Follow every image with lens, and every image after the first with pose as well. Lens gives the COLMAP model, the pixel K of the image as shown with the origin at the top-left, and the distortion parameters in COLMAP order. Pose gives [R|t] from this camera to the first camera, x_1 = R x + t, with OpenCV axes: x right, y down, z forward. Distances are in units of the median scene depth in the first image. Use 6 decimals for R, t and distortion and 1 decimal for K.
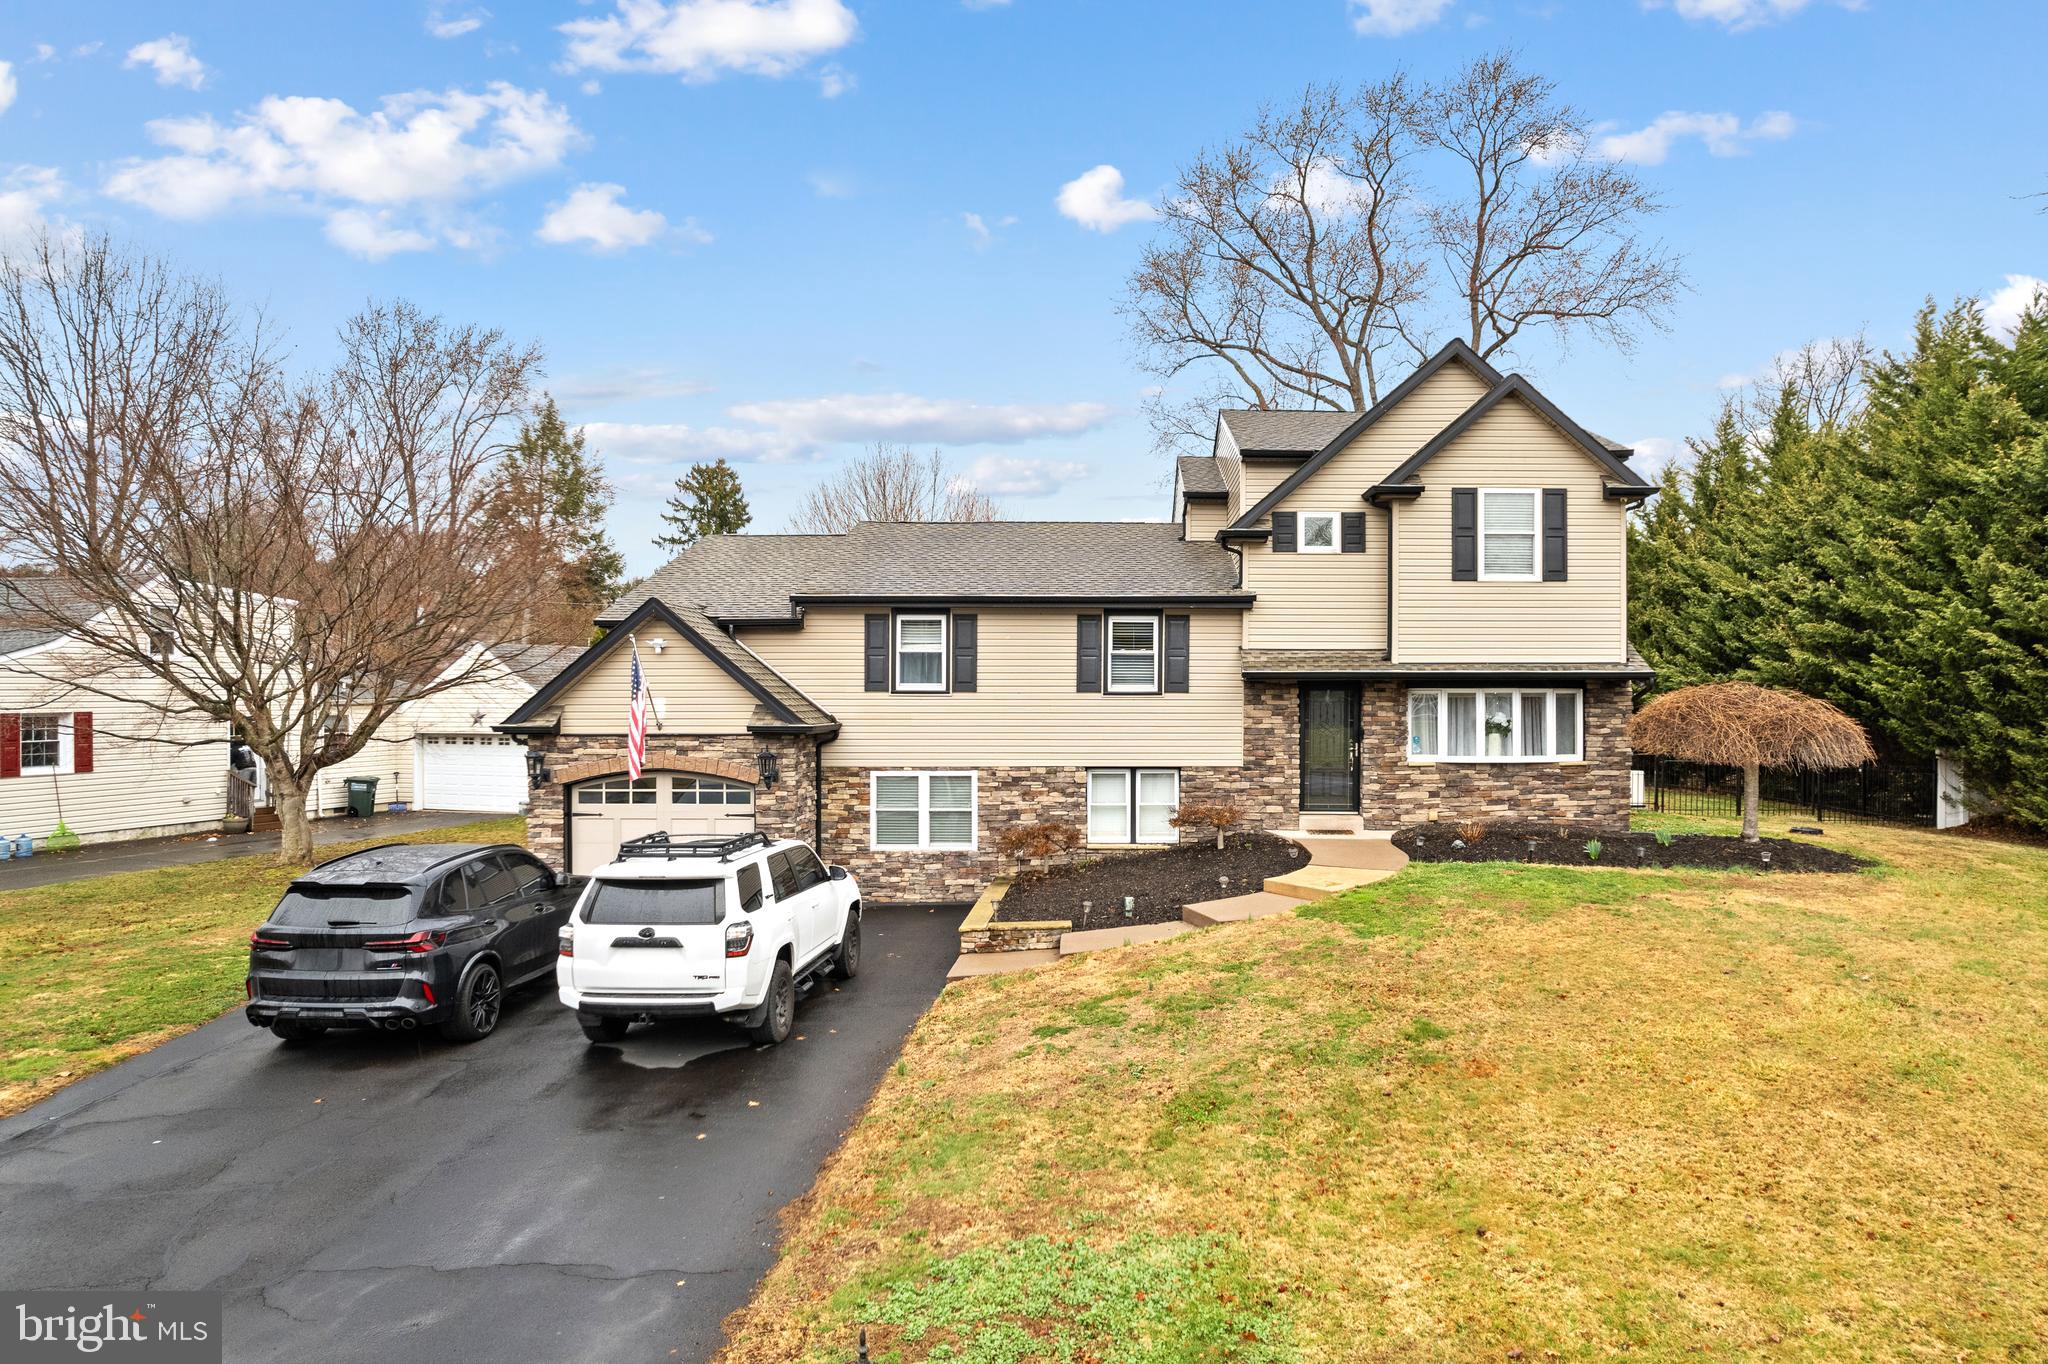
lens RADIAL K [[1357.2, 0, 1124.5], [0, 1357.2, 689.5], [0, 0, 1]] dist [-0.055679, 0.041865]
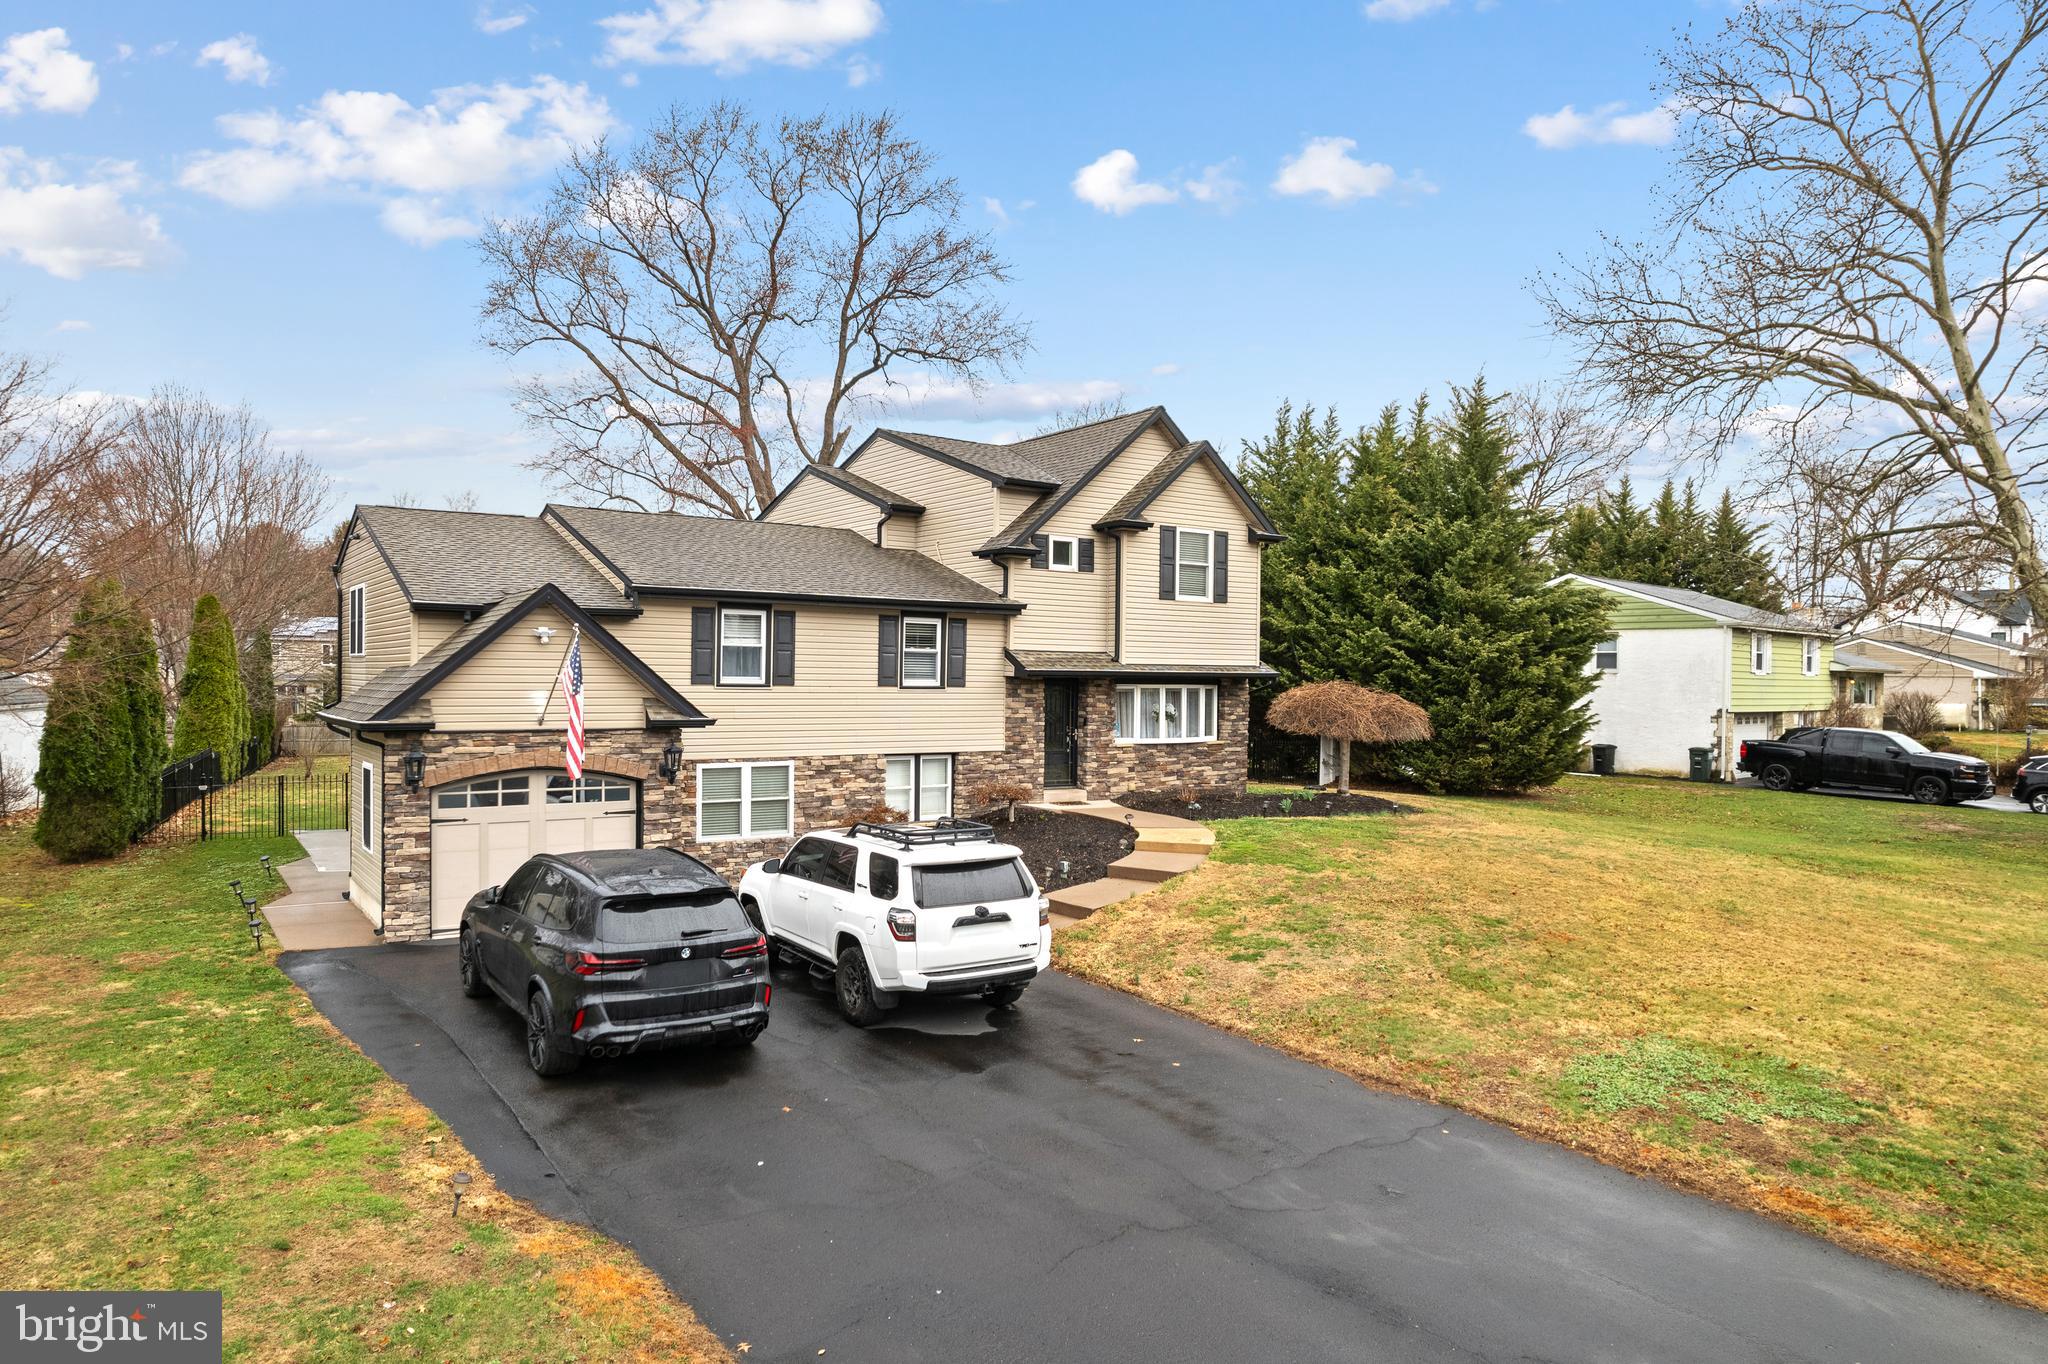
lens RADIAL K [[1322.2, 0, 1024.0], [0, 1322.2, 682.0], [0, 0, 1]] dist [-0.061343, 0.043836]
pose [[0.820850, 0.006204, 0.571111, -0.546358], [-0.008489, 0.999963, 0.001339, -0.003655], [-0.571081, -0.005947, 0.820872, 0.061035]]
